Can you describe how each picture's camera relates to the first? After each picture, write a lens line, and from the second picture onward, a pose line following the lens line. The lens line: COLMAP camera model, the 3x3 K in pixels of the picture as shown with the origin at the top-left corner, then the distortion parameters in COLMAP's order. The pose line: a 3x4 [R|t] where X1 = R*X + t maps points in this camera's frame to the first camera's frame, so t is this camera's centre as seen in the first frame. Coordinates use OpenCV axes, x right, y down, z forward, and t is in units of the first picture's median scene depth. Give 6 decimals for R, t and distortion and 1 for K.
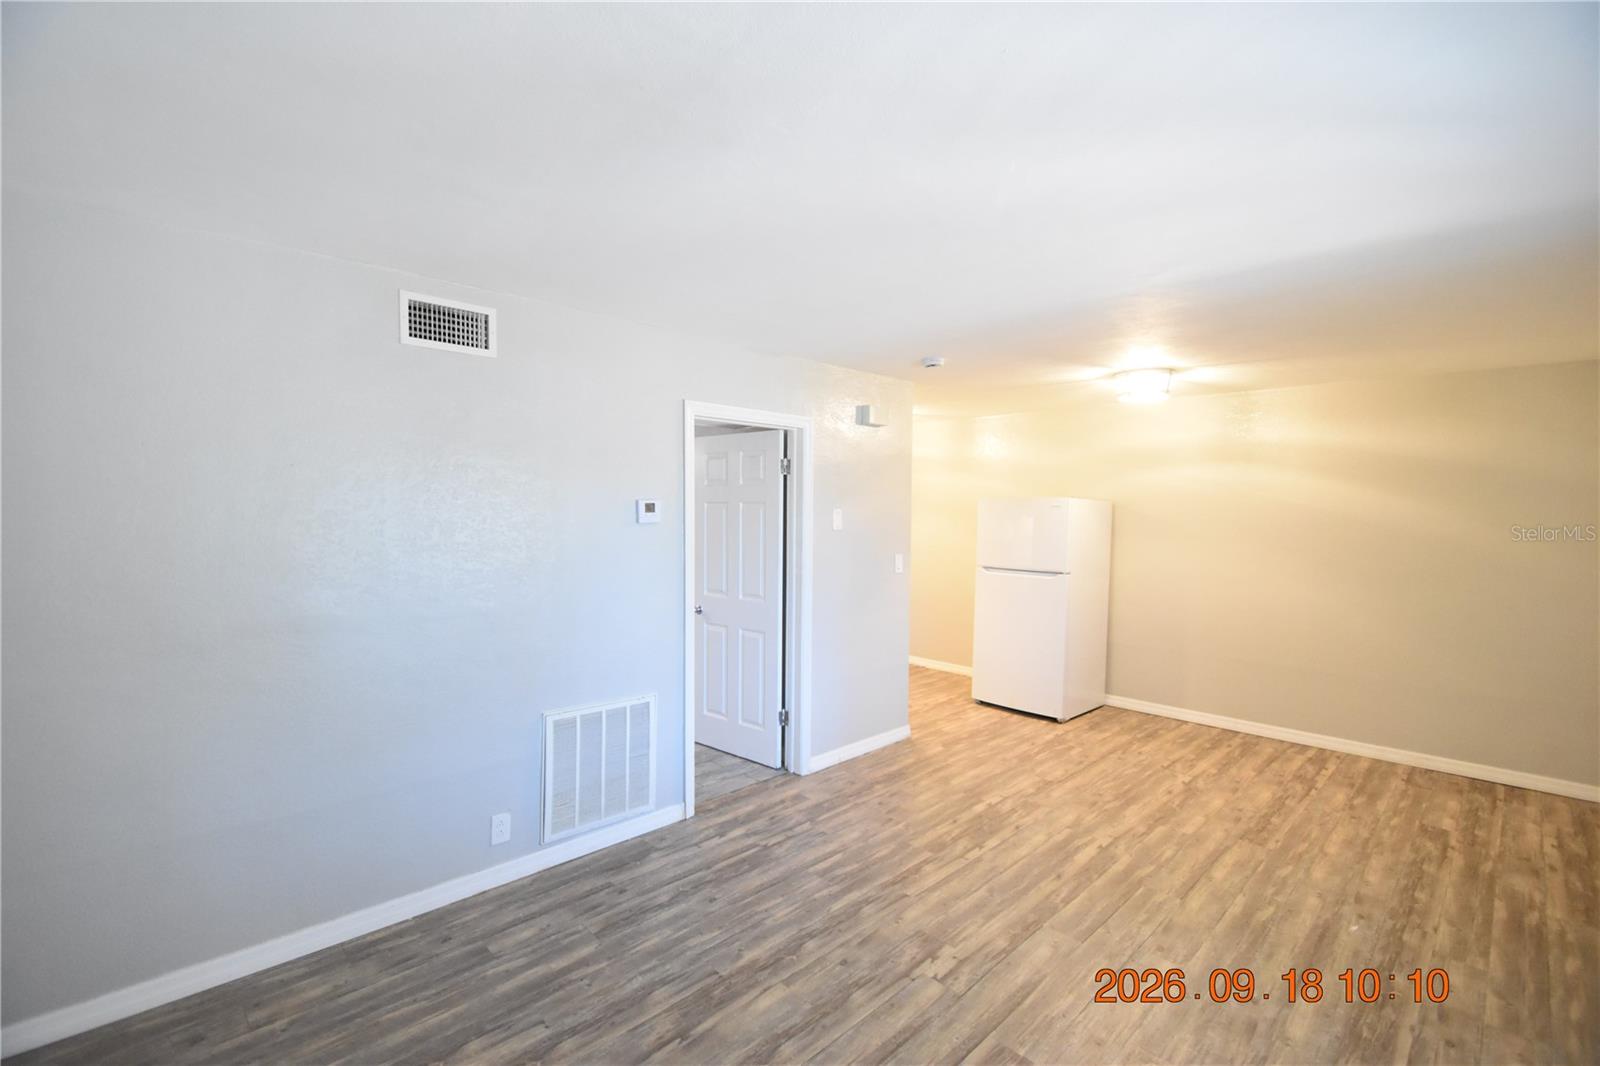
lens RADIAL K [[699.6, 0, 783.6], [0, 699.6, 542.1], [0, 0, 1]] dist [0.009879, -0.014133]
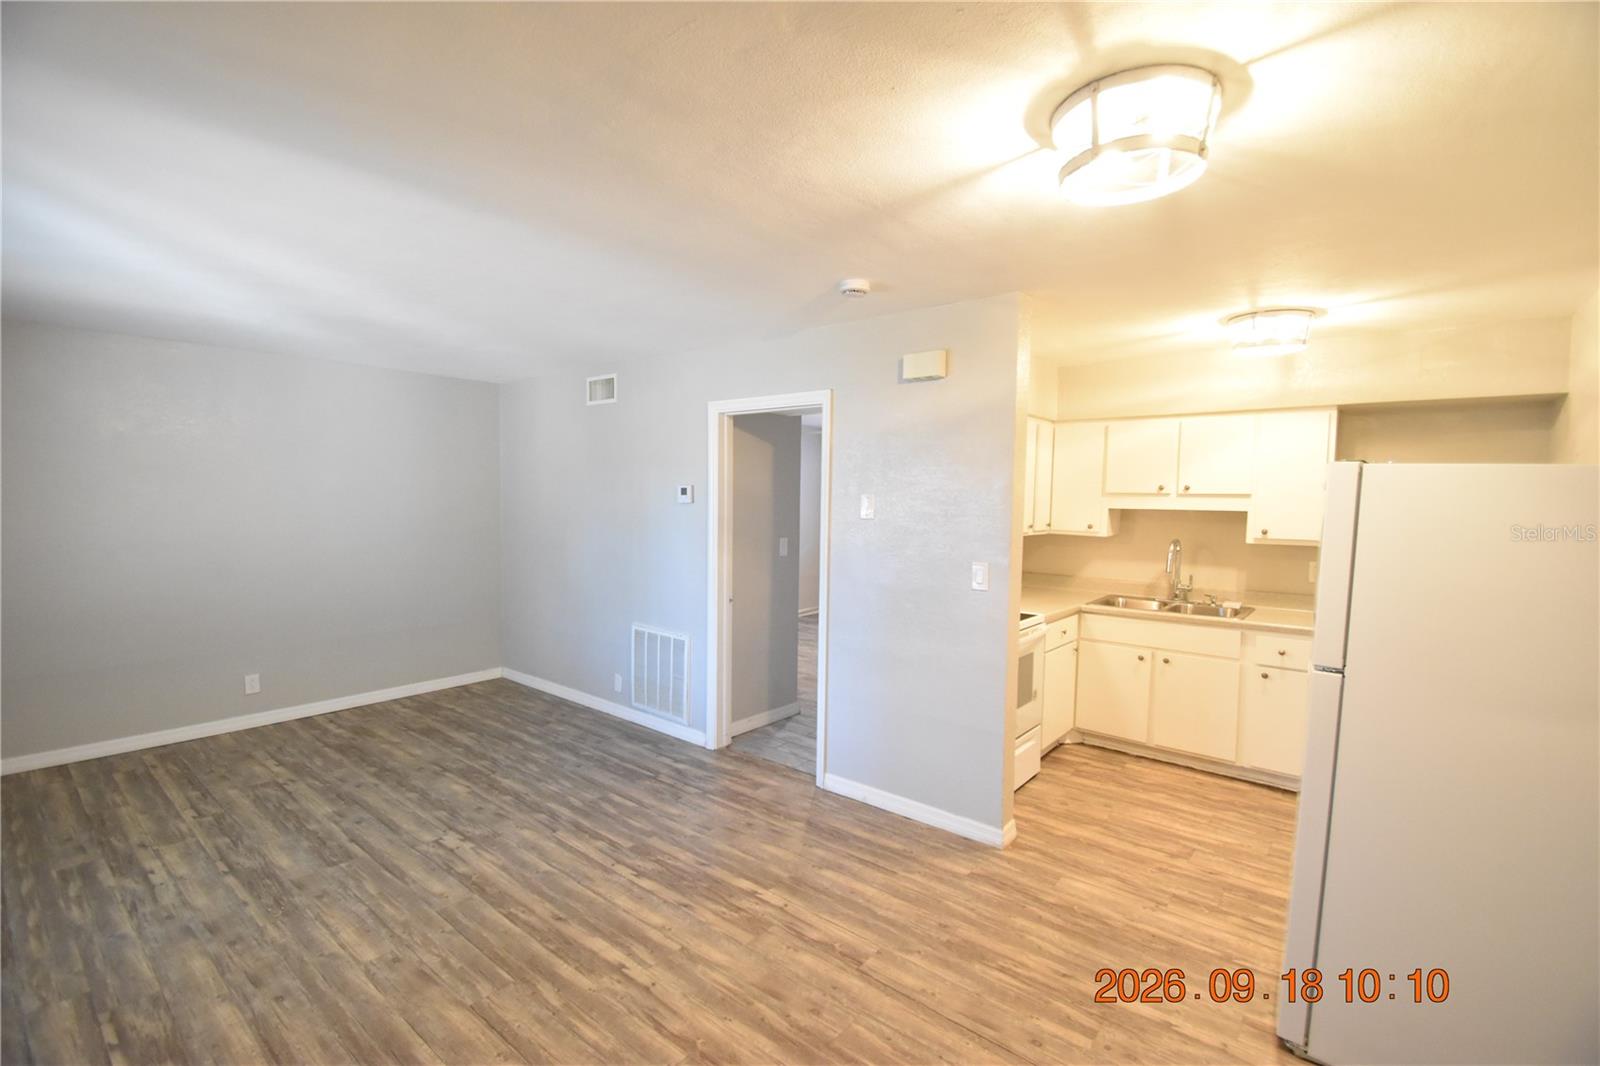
lens RADIAL K [[699.6, 0, 801.3], [0, 699.6, 543.7], [0, 0, 1]] dist [0.009879, -0.014133]
pose [[0.130196, 0.064636, -0.989379, 1.158008], [-0.060821, 0.996514, 0.057099, -0.040772], [0.989621, 0.052741, 0.133673, 1.072610]]
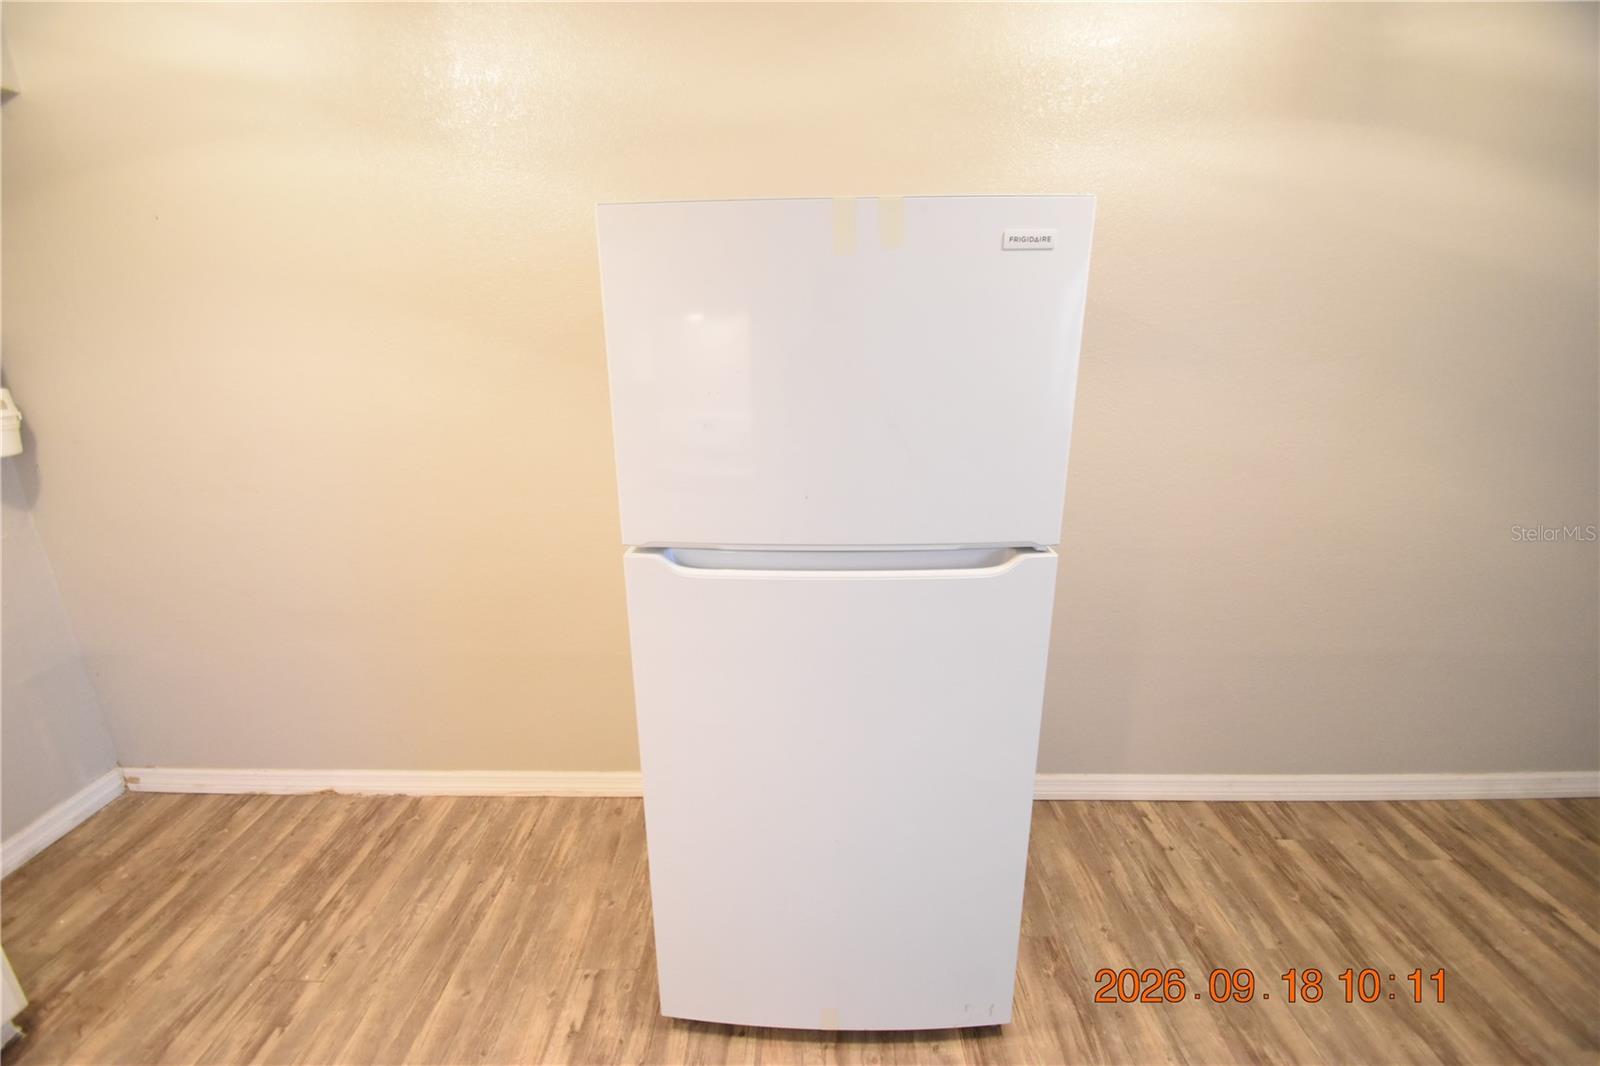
lens RADIAL K [[699.6, 0, 788.2], [0, 699.6, 526.9], [0, 0, 1]] dist [0.009879, -0.014133]
pose [[0.708428, -0.223175, 0.669569, 0.292772], [0.055773, 0.963425, 0.262111, -0.047010], [-0.703576, -0.148343, 0.694964, 1.428861]]
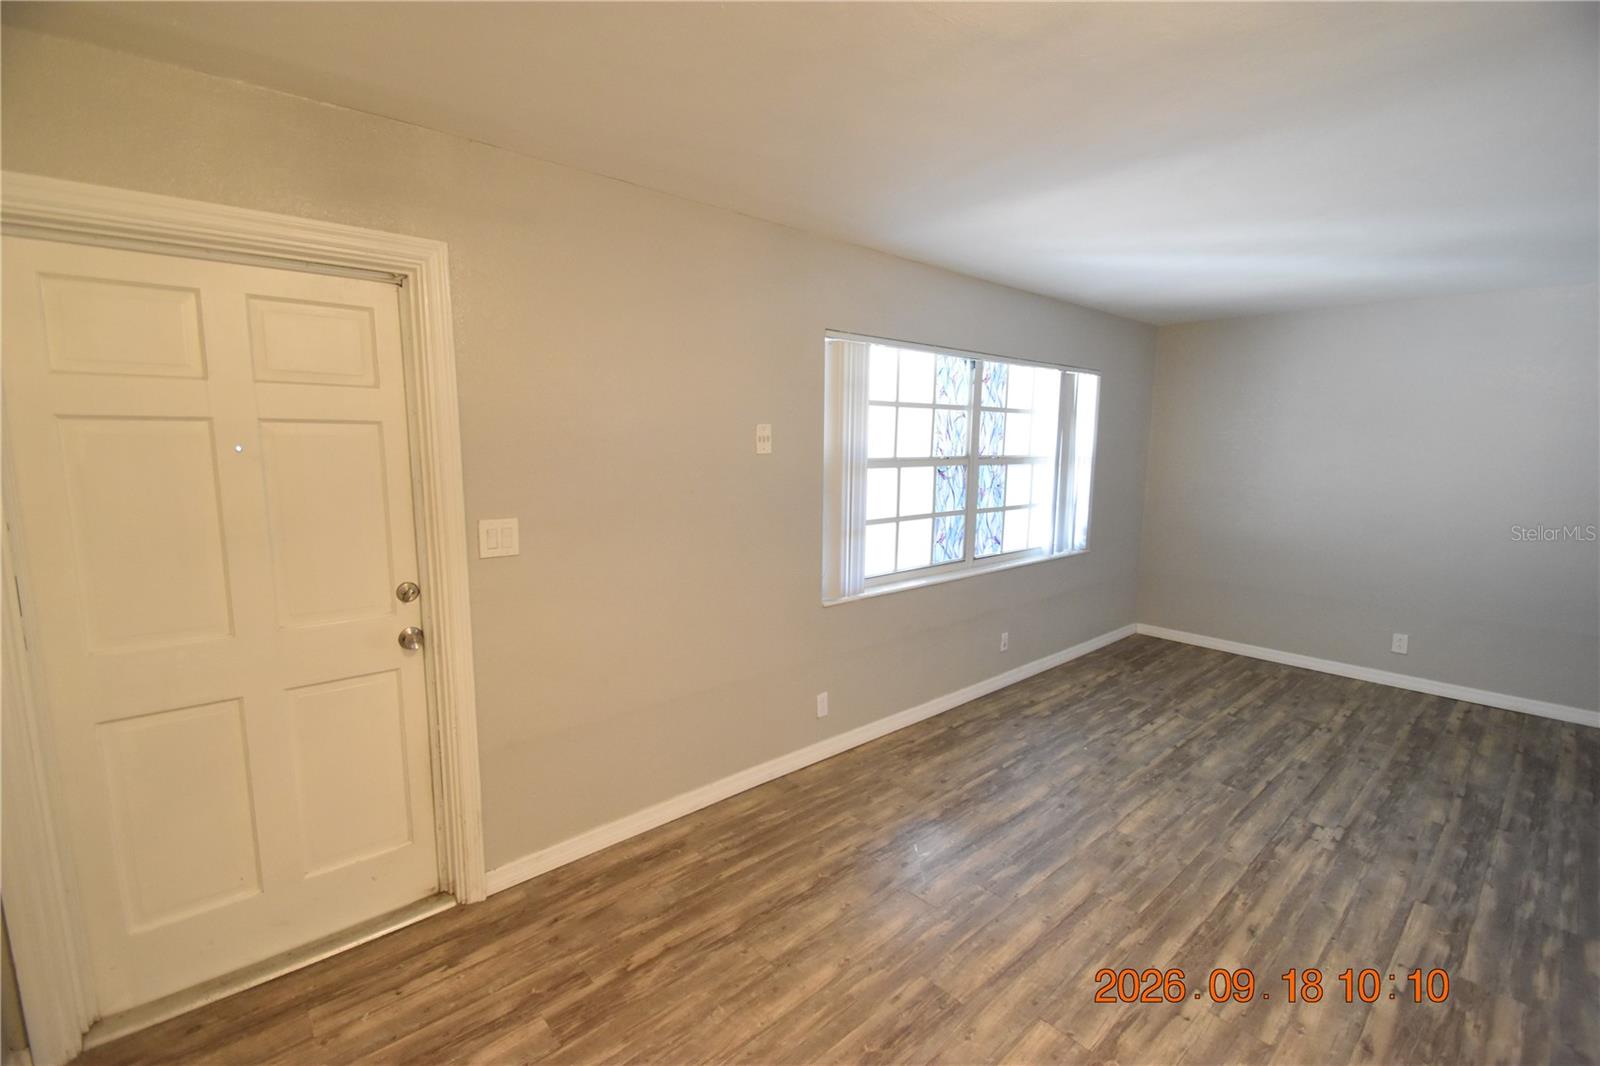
lens RADIAL K [[699.6, 0, 782.7], [0, 699.6, 538.2], [0, 0, 1]] dist [0.009879, -0.014133]
pose [[-0.999011, -0.018762, 0.040310, 0.808542], [-0.010926, 0.982400, 0.186471, -0.061821], [-0.043099, 0.185846, -0.981633, 1.556724]]
